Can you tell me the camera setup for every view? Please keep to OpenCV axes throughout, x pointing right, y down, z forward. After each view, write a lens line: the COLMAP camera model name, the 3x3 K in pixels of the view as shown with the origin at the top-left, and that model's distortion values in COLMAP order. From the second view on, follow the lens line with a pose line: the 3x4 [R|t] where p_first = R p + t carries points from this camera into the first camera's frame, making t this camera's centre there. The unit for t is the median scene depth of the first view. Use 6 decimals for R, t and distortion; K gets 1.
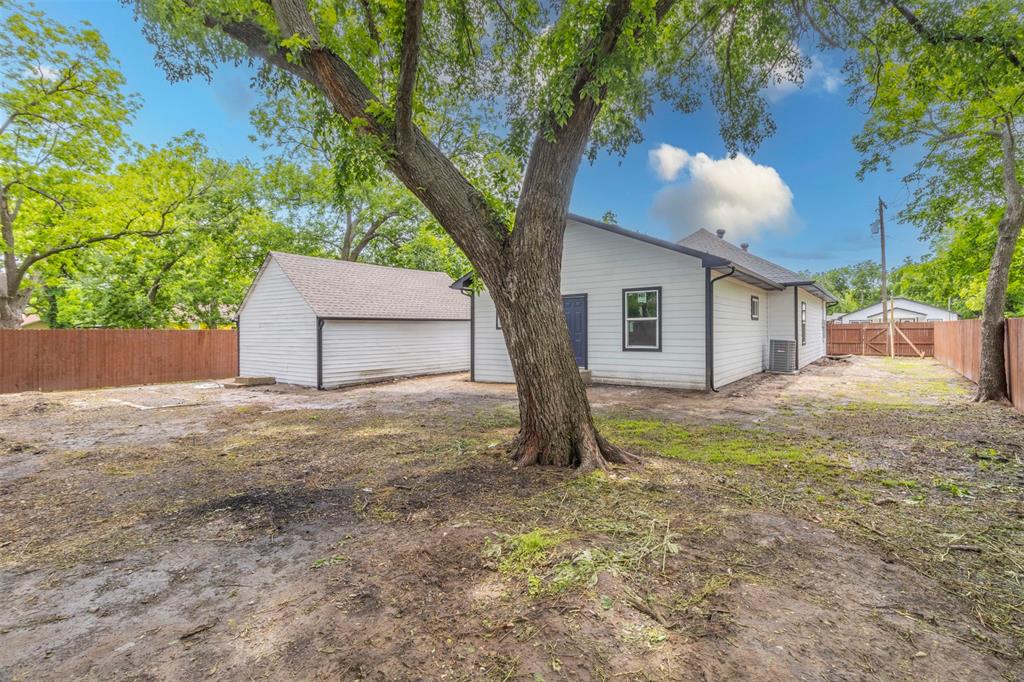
lens RADIAL K [[471.2, 0, 514.9], [0, 471.2, 328.9], [0, 0, 1]] dist [-0.001134, -0.000657]
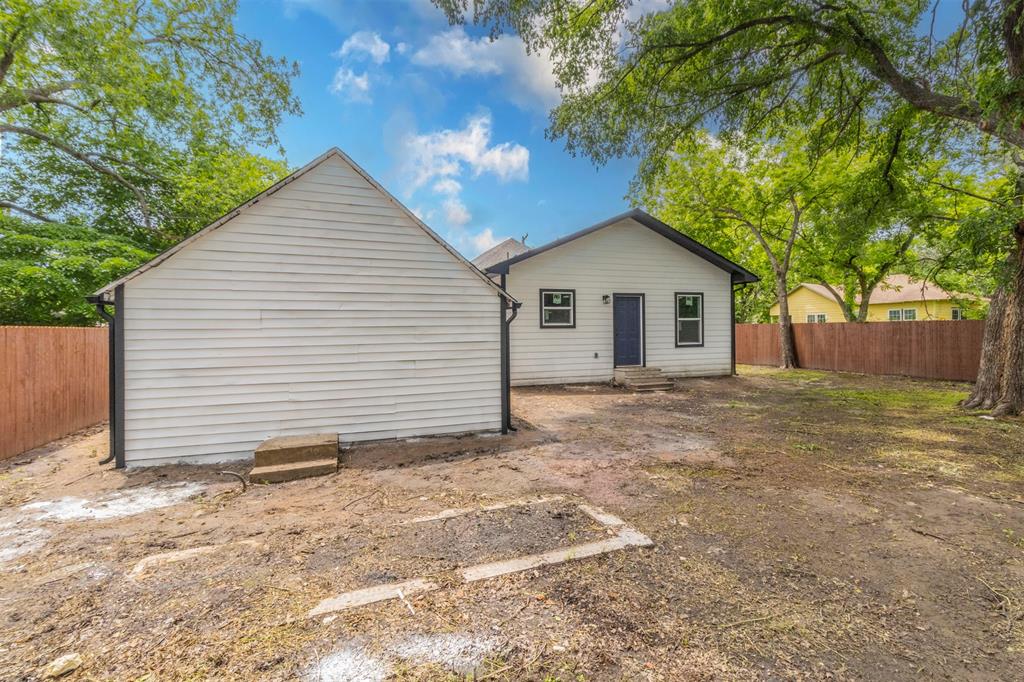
lens RADIAL K [[471.2, 0, 514.9], [0, 471.2, 328.9], [0, 0, 1]] dist [-0.001134, -0.000657]
pose [[0.546230, 0.003519, 0.837628, -0.915945], [0.001838, 0.999984, -0.005400, 0.008225], [-0.837633, 0.004490, 0.546215, 0.712743]]
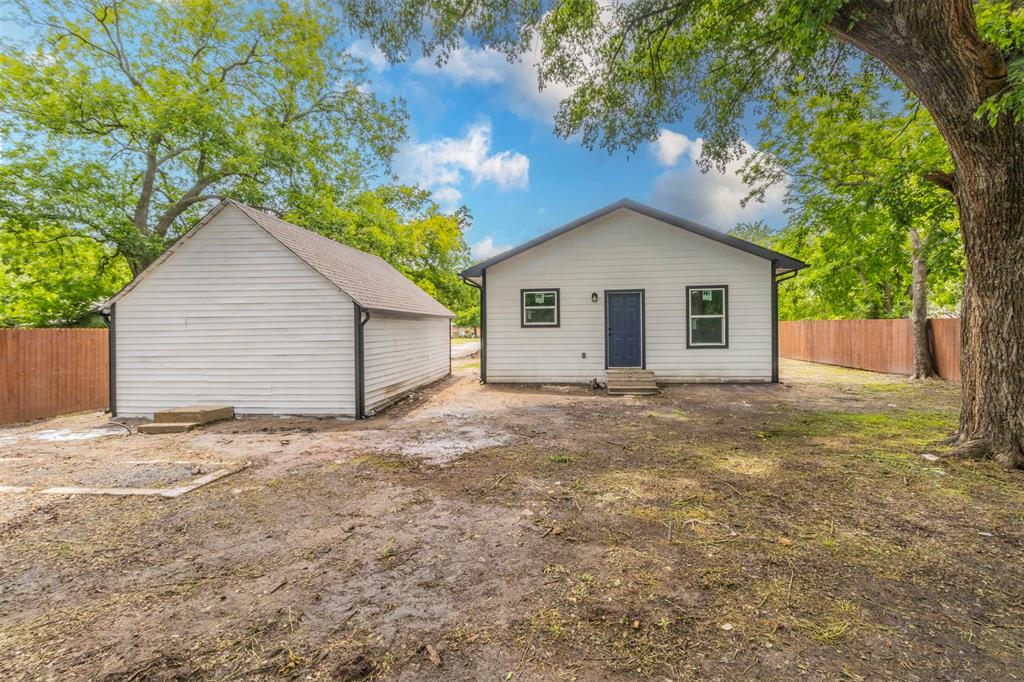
lens RADIAL K [[471.2, 0, 514.9], [0, 471.2, 328.9], [0, 0, 1]] dist [-0.001134, -0.000657]
pose [[0.857690, -0.002849, 0.514160, -0.591694], [0.003045, 0.999995, 0.000462, 0.003895], [-0.514158, 0.001169, 0.857694, 0.339117]]
